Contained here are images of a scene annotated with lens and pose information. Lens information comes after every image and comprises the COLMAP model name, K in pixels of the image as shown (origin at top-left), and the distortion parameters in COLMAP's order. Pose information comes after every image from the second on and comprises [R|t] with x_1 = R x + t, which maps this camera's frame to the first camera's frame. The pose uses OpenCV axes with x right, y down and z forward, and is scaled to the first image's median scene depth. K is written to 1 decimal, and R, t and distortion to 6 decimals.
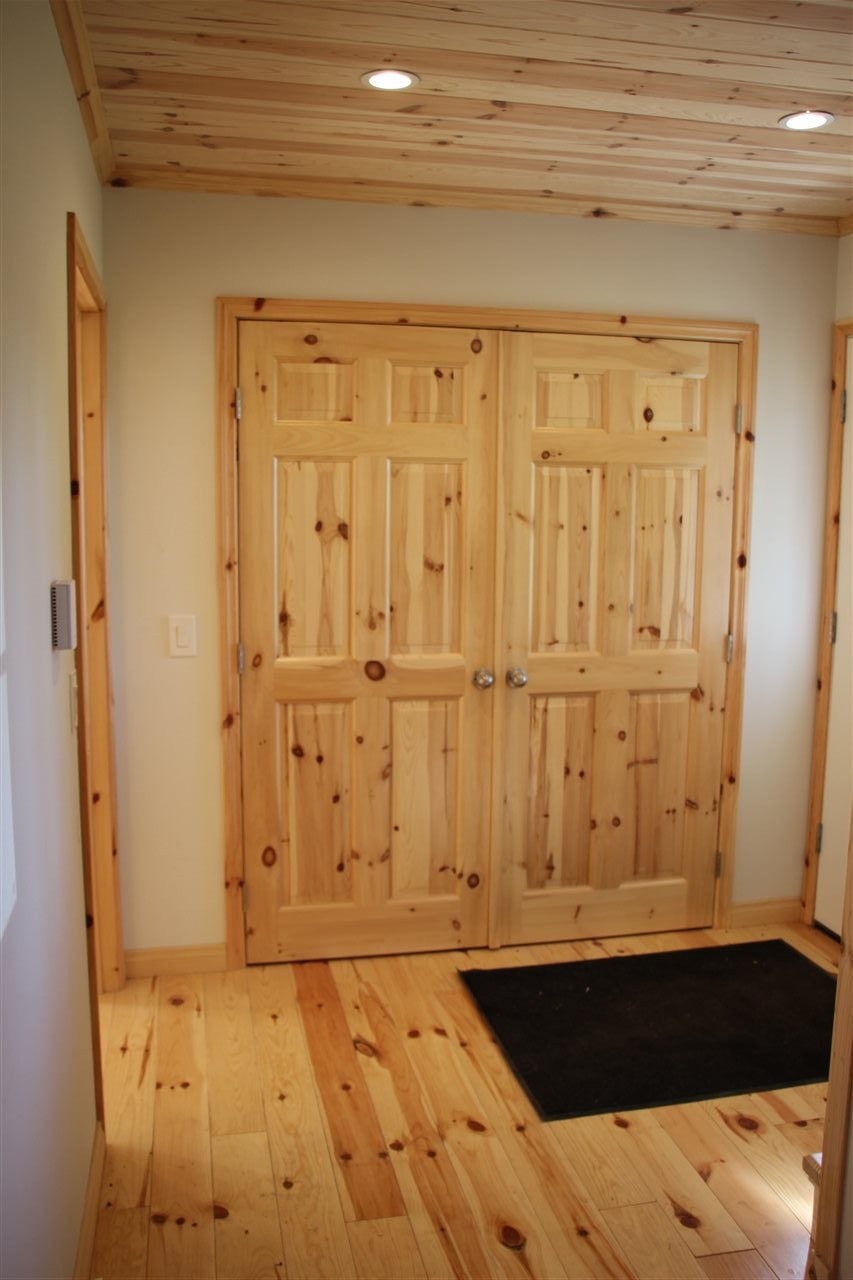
lens RADIAL K [[1088.0, 0, 426.5], [0, 1088.0, 640.0], [0, 0, 1]] dist [-0.175714, 0.168965]
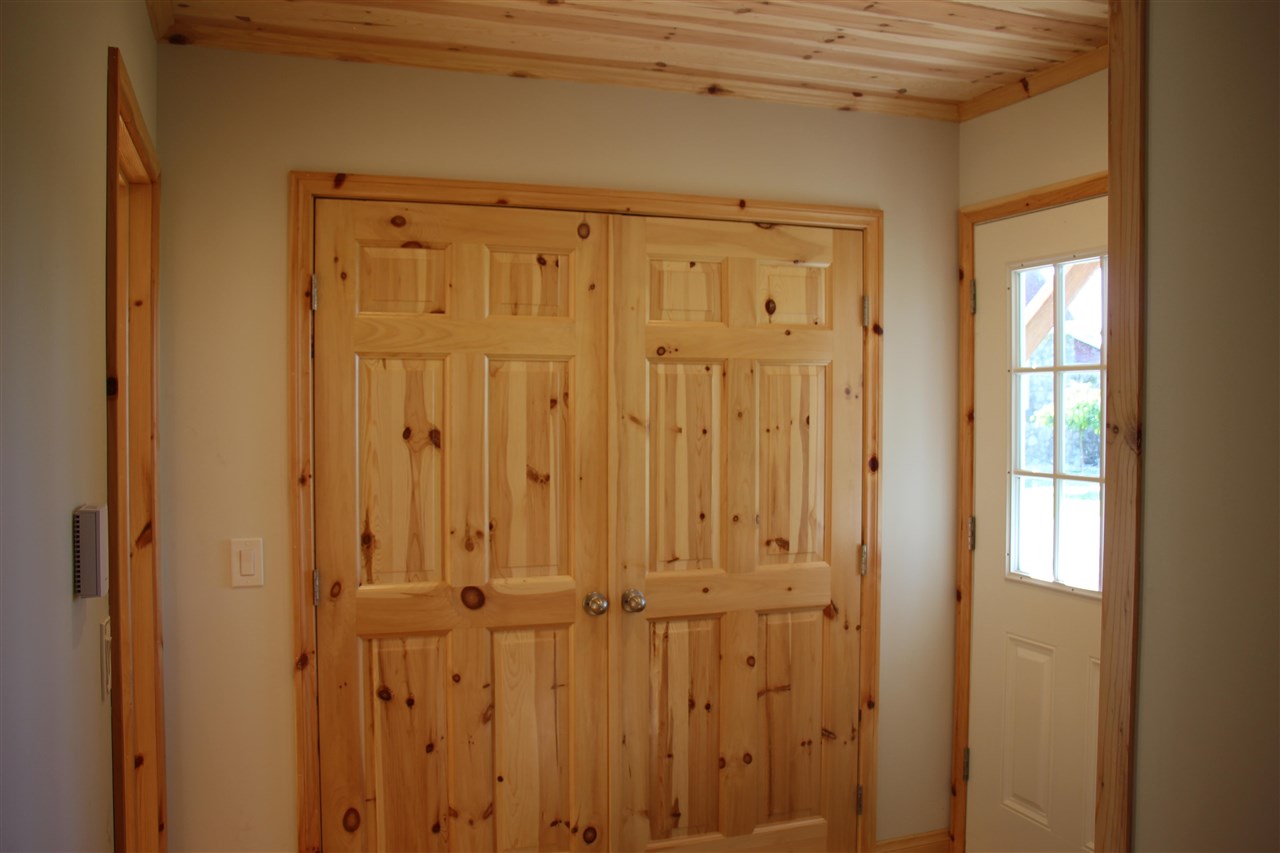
lens RADIAL K [[1088.0, 0, 640.0], [0, 1088.0, 426.5], [0, 0, 1]] dist [-0.175714, 0.168965]
pose [[0.990943, -0.010330, 0.133887, -0.029031], [0.024615, 0.994116, -0.105488, -0.013700], [-0.132010, 0.107828, 0.985366, 0.116466]]
